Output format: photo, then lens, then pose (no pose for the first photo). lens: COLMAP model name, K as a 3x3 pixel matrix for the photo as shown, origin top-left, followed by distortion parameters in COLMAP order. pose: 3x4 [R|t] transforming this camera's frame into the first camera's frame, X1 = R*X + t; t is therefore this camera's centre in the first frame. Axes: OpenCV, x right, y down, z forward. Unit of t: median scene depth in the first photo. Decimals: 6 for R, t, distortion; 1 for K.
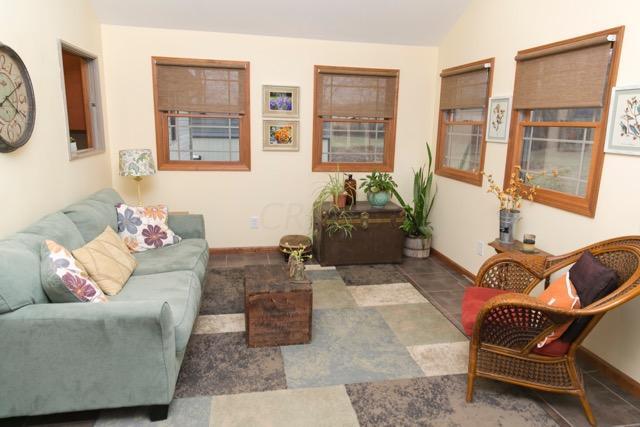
lens RADIAL K [[428.1, 0, 320.2], [0, 428.1, 213.0], [0, 0, 1]] dist [0.015212, -0.007601]
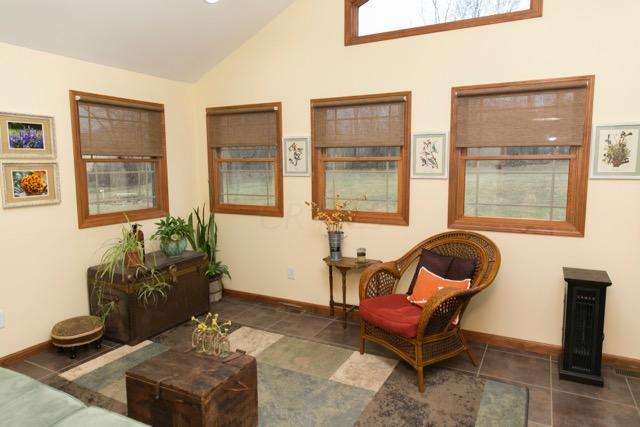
lens RADIAL K [[428.1, 0, 320.1], [0, 428.1, 213.3], [0, 0, 1]] dist [0.015212, -0.007601]
pose [[0.618134, -0.121908, 0.776562, -0.423605], [0.184105, 0.982876, 0.007751, -0.064318], [-0.764209, 0.138178, 0.629993, 0.250286]]
